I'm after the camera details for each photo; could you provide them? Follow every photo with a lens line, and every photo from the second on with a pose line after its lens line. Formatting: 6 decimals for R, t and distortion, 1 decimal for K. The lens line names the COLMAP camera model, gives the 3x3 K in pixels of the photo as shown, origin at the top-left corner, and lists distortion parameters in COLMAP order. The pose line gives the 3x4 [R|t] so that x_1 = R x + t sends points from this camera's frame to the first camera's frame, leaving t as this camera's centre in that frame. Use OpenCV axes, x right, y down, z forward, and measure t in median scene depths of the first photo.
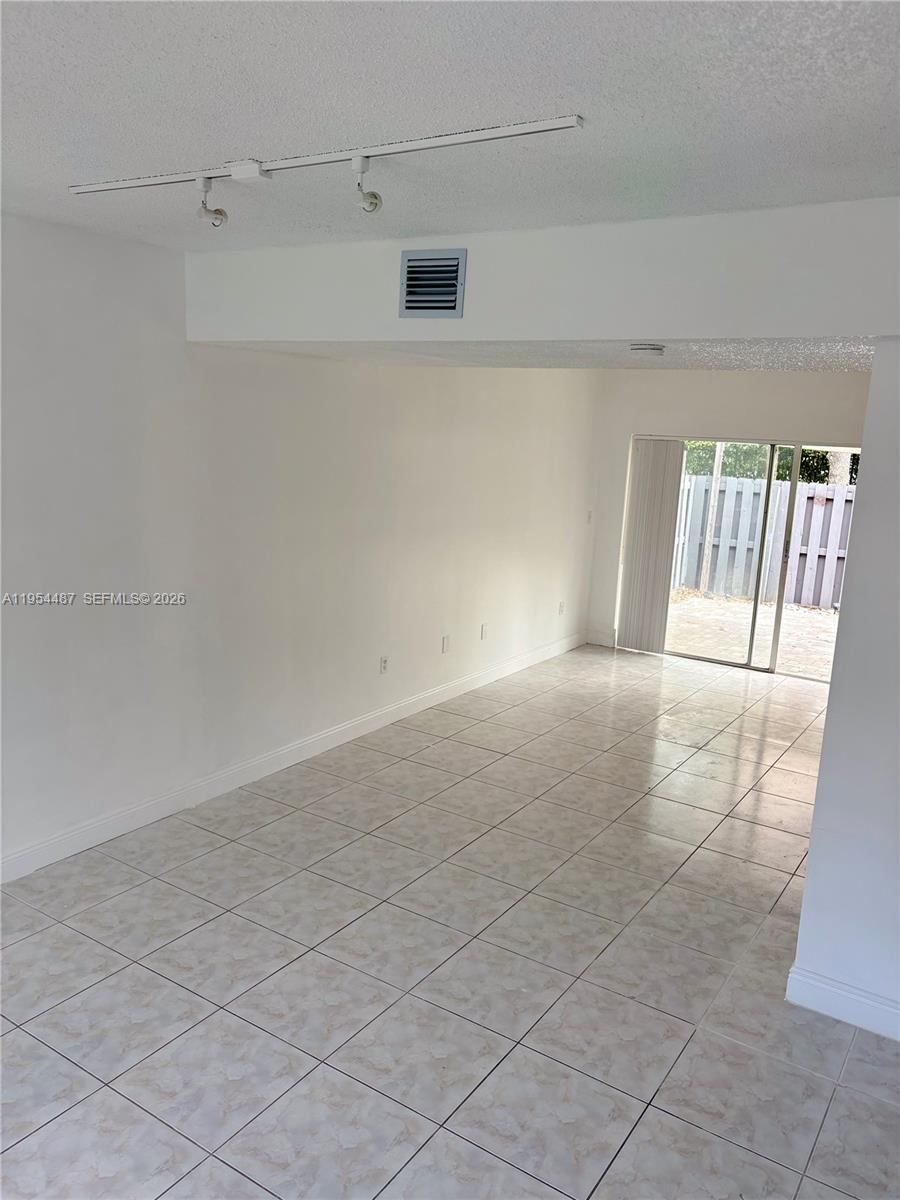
lens RADIAL K [[925.0, 0, 450.0], [0, 925.0, 600.0], [0, 0, 1]] dist [0.037904, -0.004643]
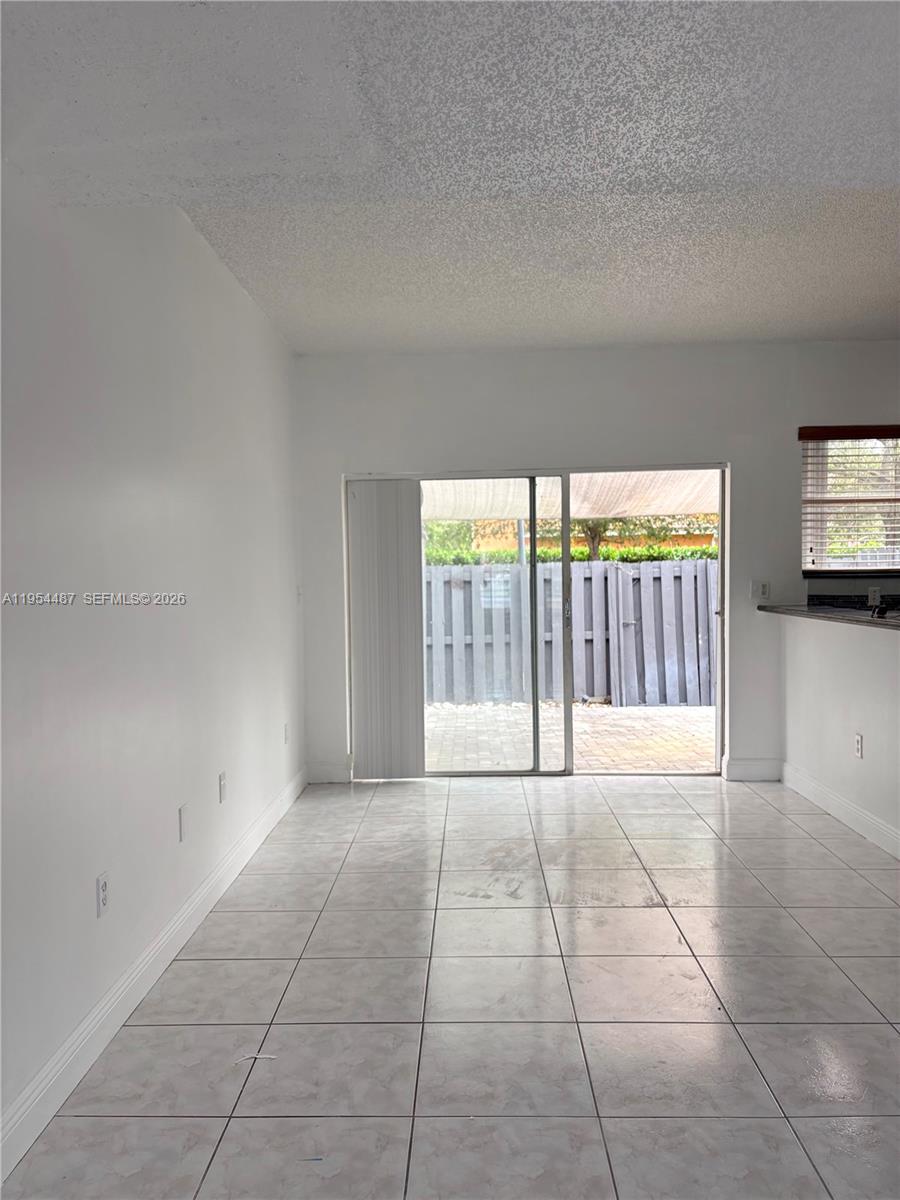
lens RADIAL K [[925.0, 0, 450.0], [0, 925.0, 600.0], [0, 0, 1]] dist [0.037904, -0.004643]
pose [[0.842274, -0.076958, 0.533529, -0.121230], [0.154986, 0.982538, -0.102950, 0.001642], [-0.516289, 0.169401, 0.839493, 0.390386]]
